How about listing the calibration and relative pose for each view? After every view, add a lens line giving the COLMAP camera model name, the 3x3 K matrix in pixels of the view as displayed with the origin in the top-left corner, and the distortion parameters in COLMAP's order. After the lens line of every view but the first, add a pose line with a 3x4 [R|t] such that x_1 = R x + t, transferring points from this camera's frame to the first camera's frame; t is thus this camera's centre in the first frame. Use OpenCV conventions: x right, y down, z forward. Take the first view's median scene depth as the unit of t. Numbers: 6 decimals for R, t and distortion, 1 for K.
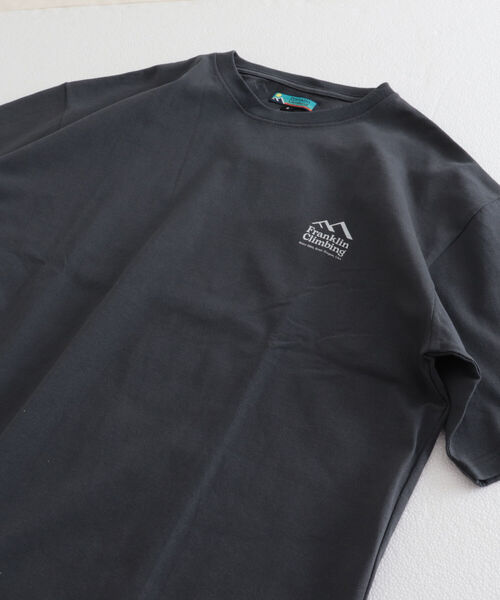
lens RADIAL K [[807.5, 0, 250.0], [0, 807.5, 300.0], [0, 0, 1]] dist [-0.163006, -0.008759]
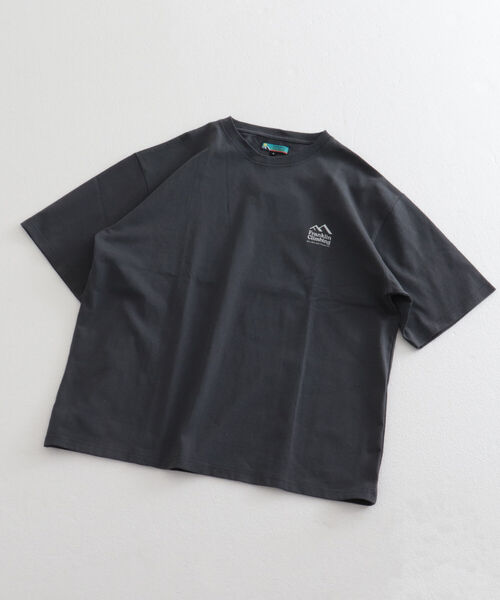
lens RADIAL K [[807.5, 0, 250.0], [0, 807.5, 300.0], [0, 0, 1]] dist [-0.163006, -0.008759]
pose [[0.957750, -0.204301, 0.202427, -0.491700], [0.152521, 0.957514, 0.244752, -0.431171], [-0.243830, -0.203537, 0.948219, -0.835031]]
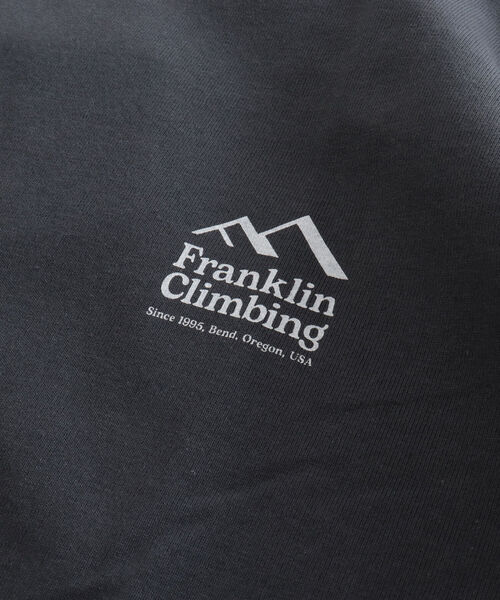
lens RADIAL K [[986.9, 0, 250.0], [0, 986.9, 300.0], [0, 0, 1]] dist [-0.000071, 0.007919]
pose [[0.993487, -0.100673, 0.053374, 0.077448], [0.101597, 0.994714, -0.014898, -0.066880], [-0.051592, 0.020223, 0.998463, 0.678140]]
